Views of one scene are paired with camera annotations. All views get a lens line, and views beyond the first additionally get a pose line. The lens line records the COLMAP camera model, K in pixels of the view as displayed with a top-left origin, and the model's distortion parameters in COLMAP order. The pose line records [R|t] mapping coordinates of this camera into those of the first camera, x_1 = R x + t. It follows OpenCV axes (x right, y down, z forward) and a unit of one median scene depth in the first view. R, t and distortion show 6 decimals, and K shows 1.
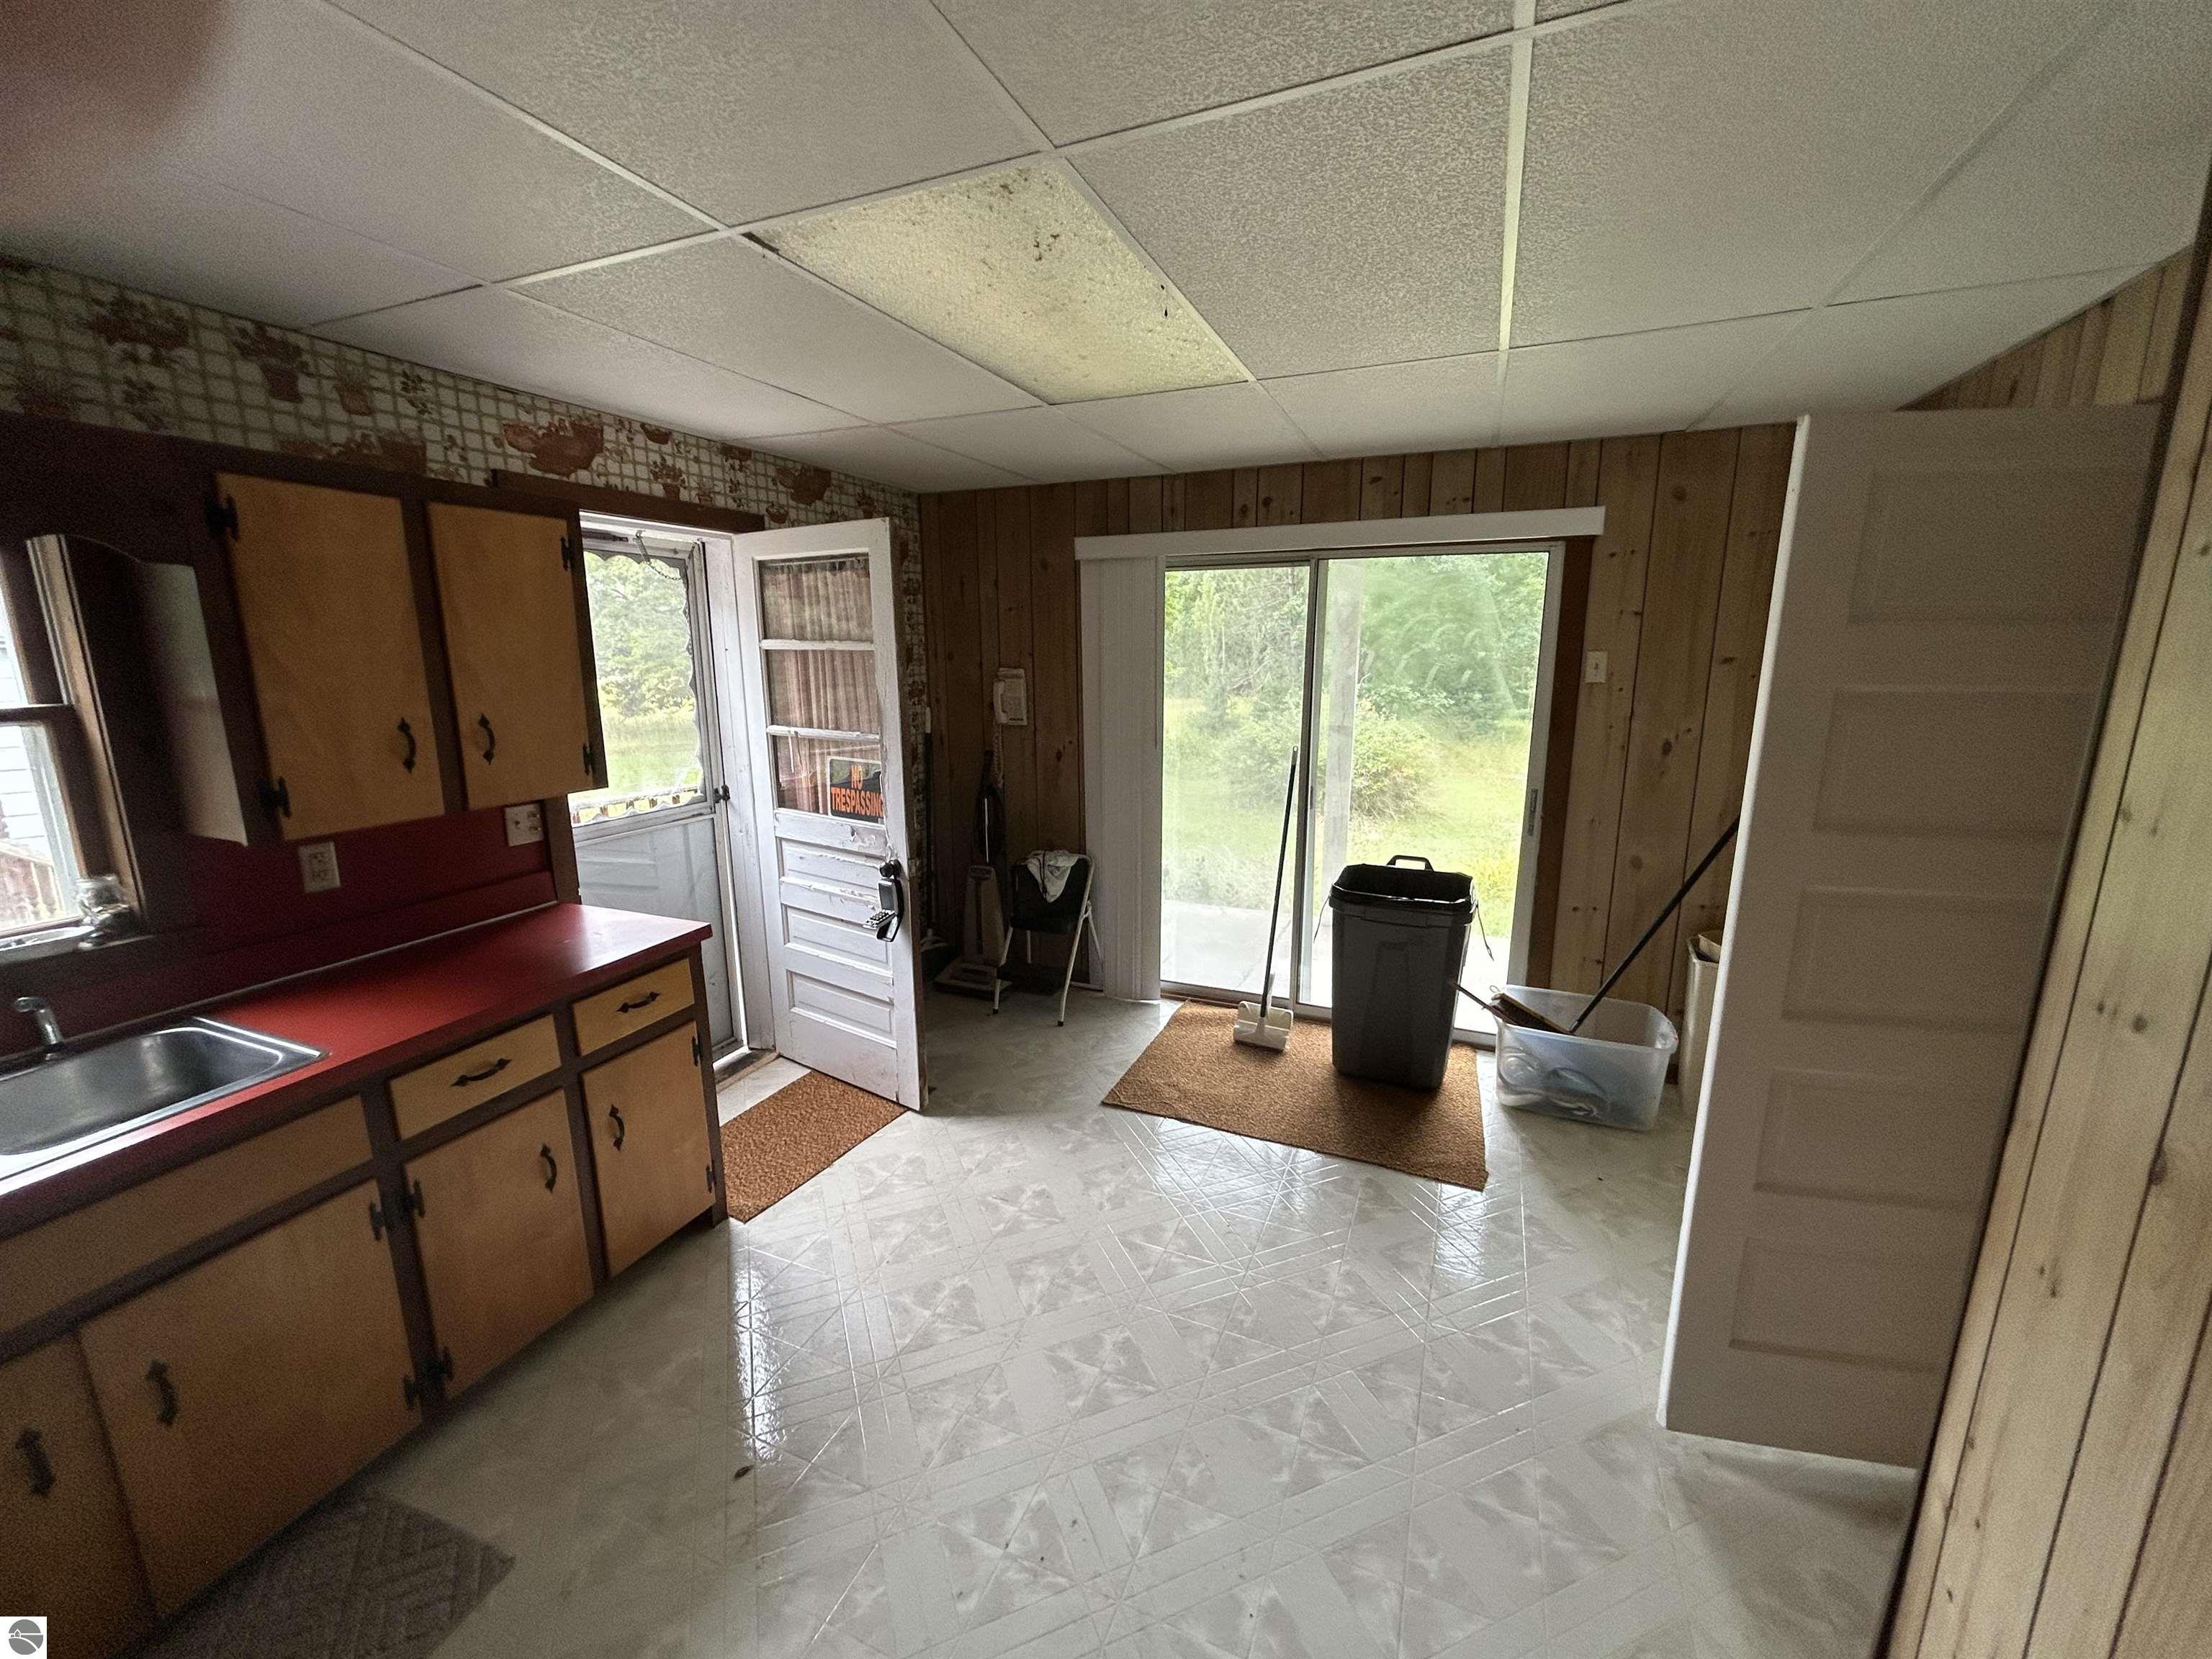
lens RADIAL K [[893.6, 0, 1108.0], [0, 893.6, 827.5], [0, 0, 1]] dist [0.000819, 0.002815]
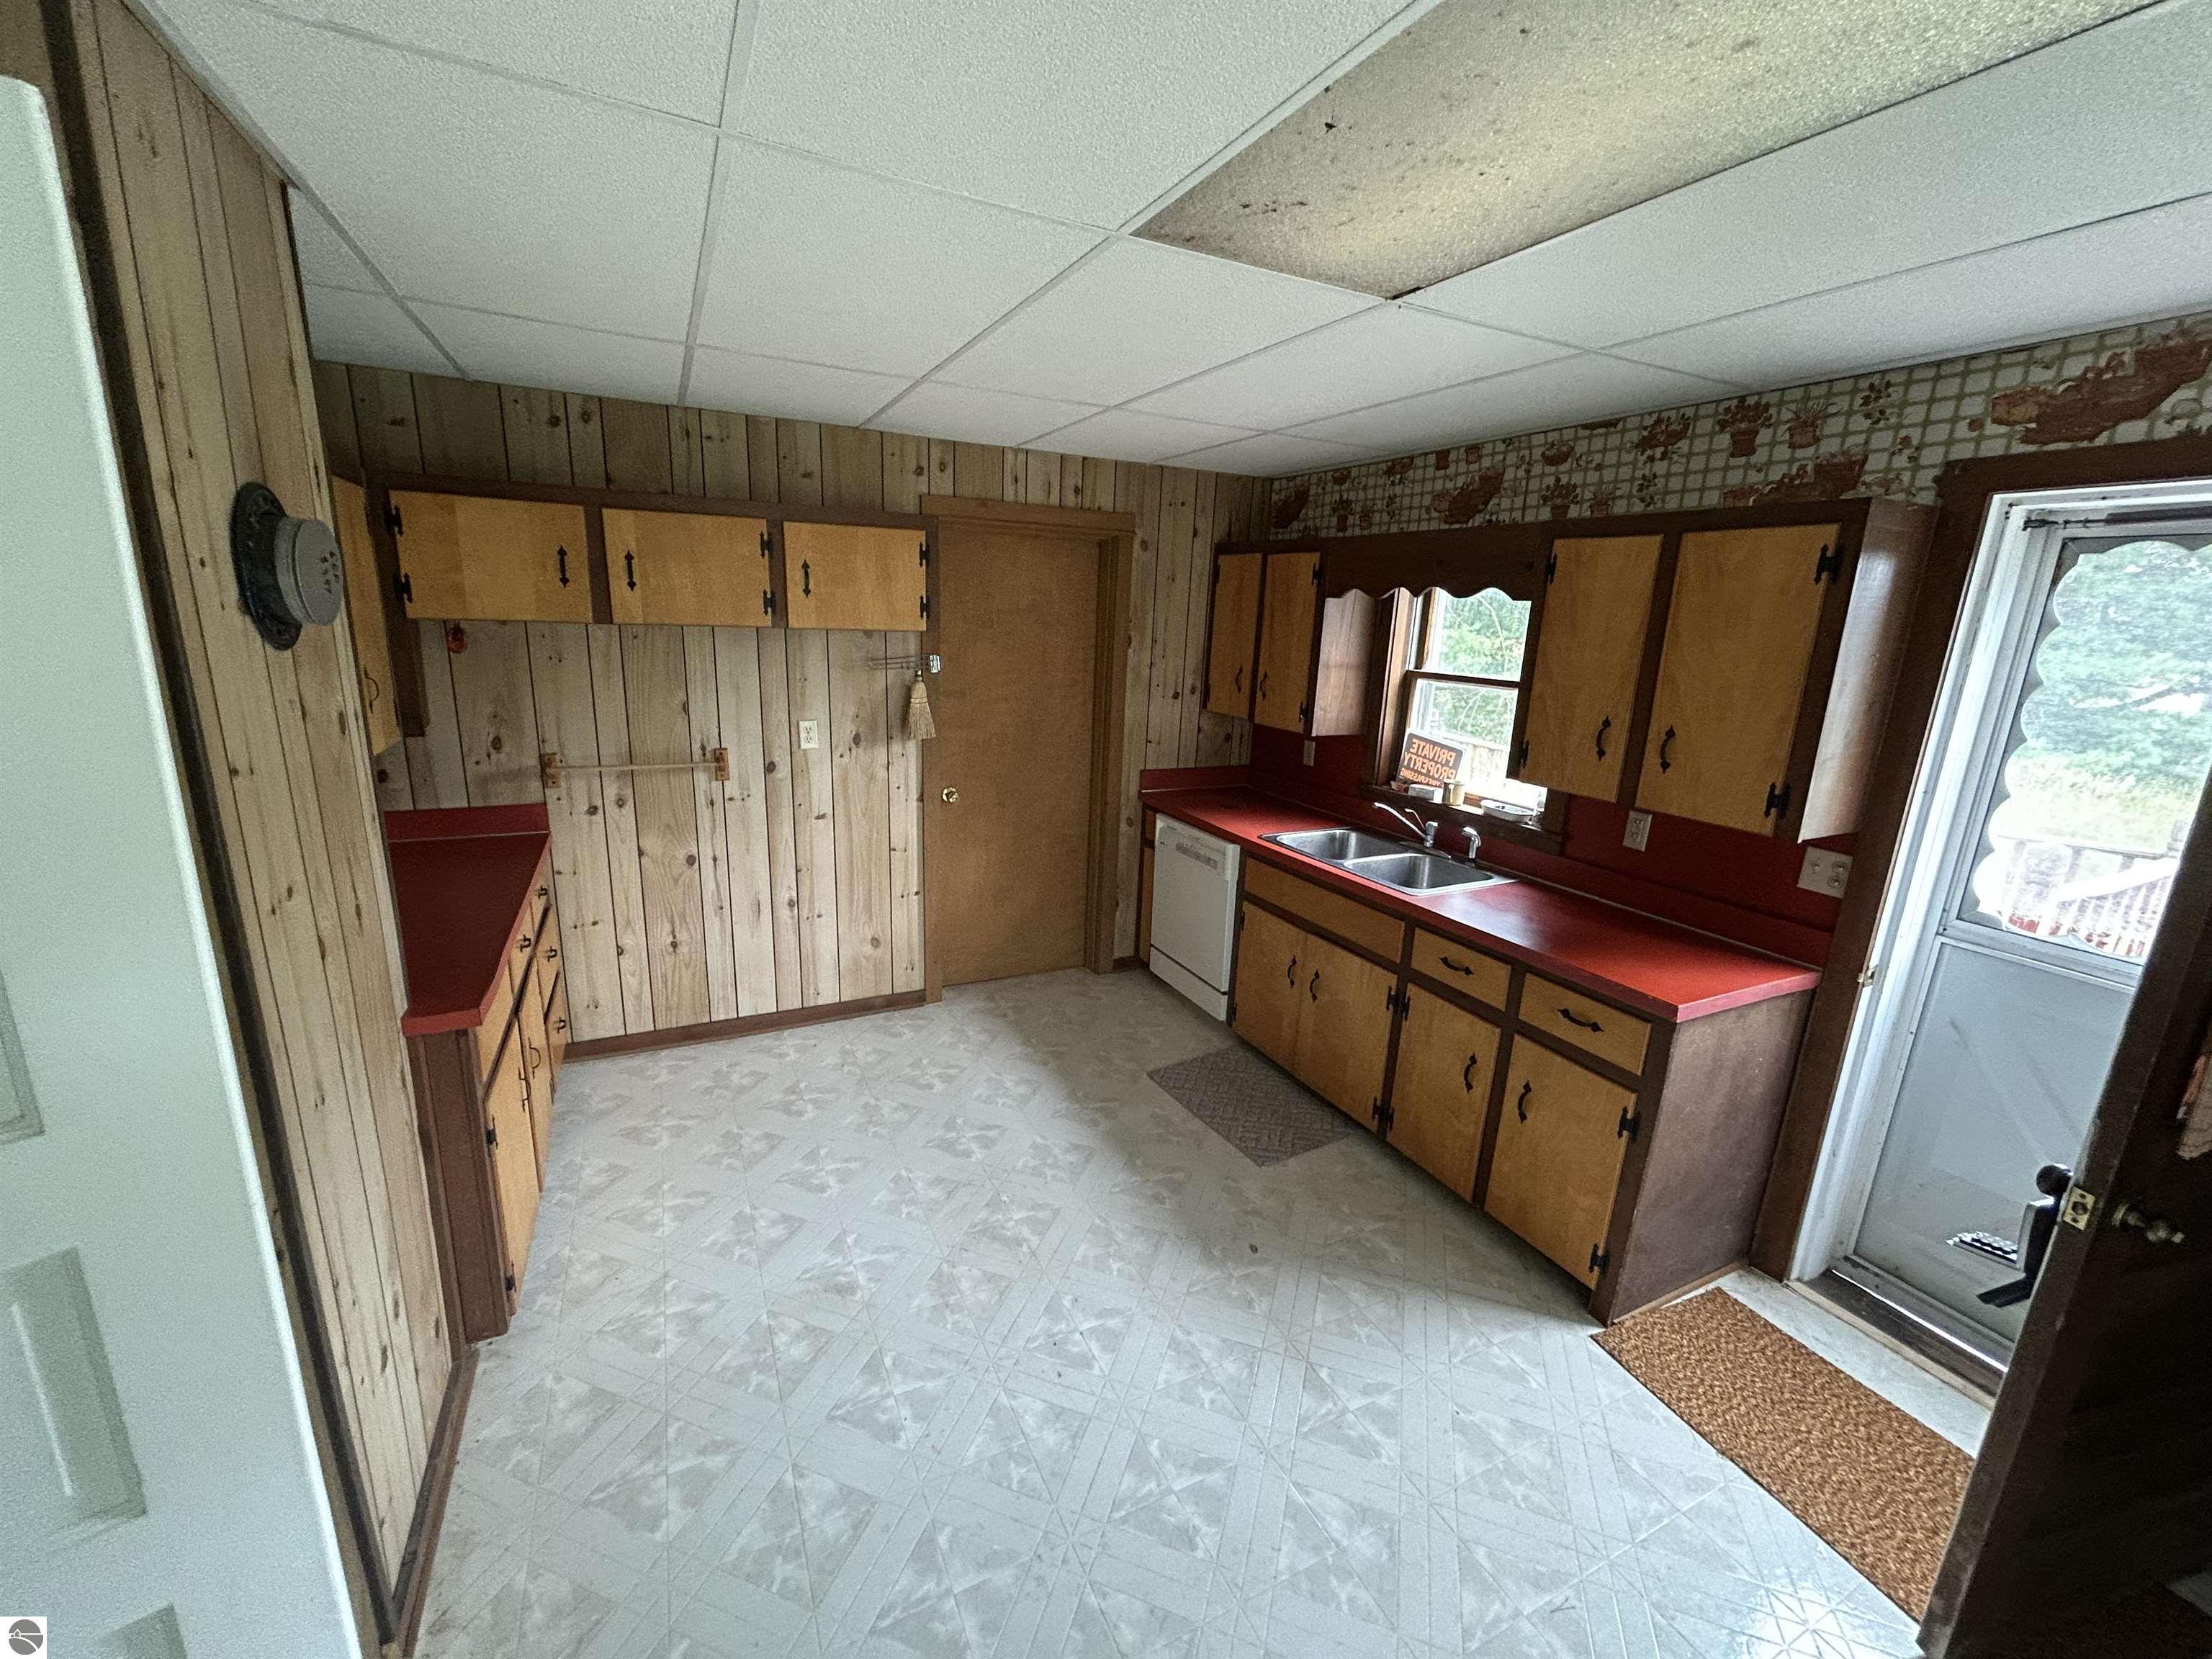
lens RADIAL K [[893.6, 0, 1109.1], [0, 893.6, 829.9], [0, 0, 1]] dist [0.000819, 0.002815]
pose [[-0.652374, 0.162998, -0.740162, 0.583332], [-0.186672, 0.911956, 0.365362, -0.295647], [0.734548, 0.376520, -0.564510, 1.220686]]
